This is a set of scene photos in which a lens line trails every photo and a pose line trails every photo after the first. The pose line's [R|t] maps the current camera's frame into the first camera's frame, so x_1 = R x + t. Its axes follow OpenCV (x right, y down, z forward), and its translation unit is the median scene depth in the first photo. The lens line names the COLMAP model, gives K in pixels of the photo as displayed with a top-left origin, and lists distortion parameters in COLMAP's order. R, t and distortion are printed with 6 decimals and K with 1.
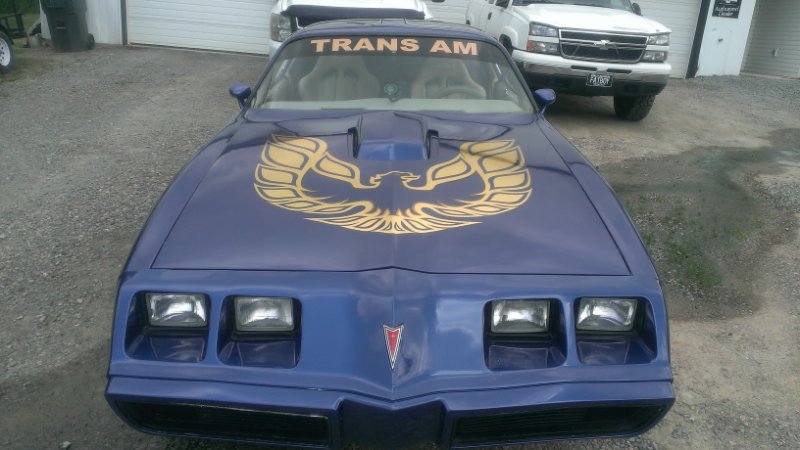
lens RADIAL K [[642.9, 0, 388.2], [0, 642.9, 224.6], [0, 0, 1]] dist [0.141276, -0.210908]
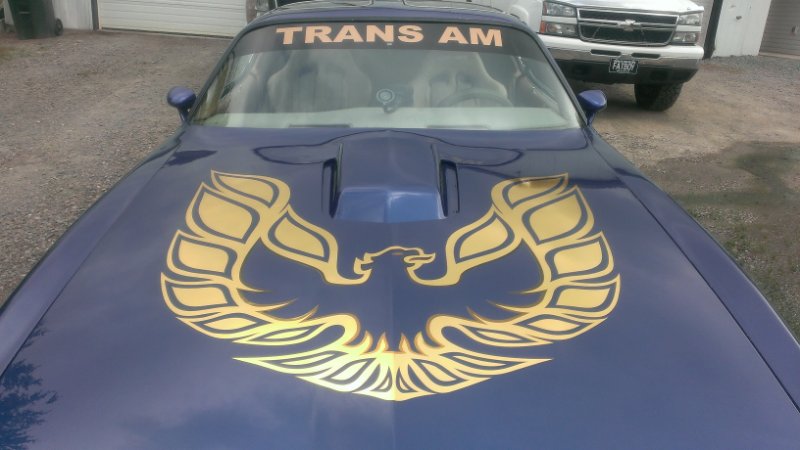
lens RADIAL K [[632.1, 0, 387.5], [0, 632.1, 224.8], [0, 0, 1]] dist [0.104960, -0.142434]
pose [[0.999910, -0.012636, 0.004553, 0.000944], [0.012467, 0.999296, 0.035391, -0.085678], [-0.004997, -0.035331, 0.999363, 0.269295]]
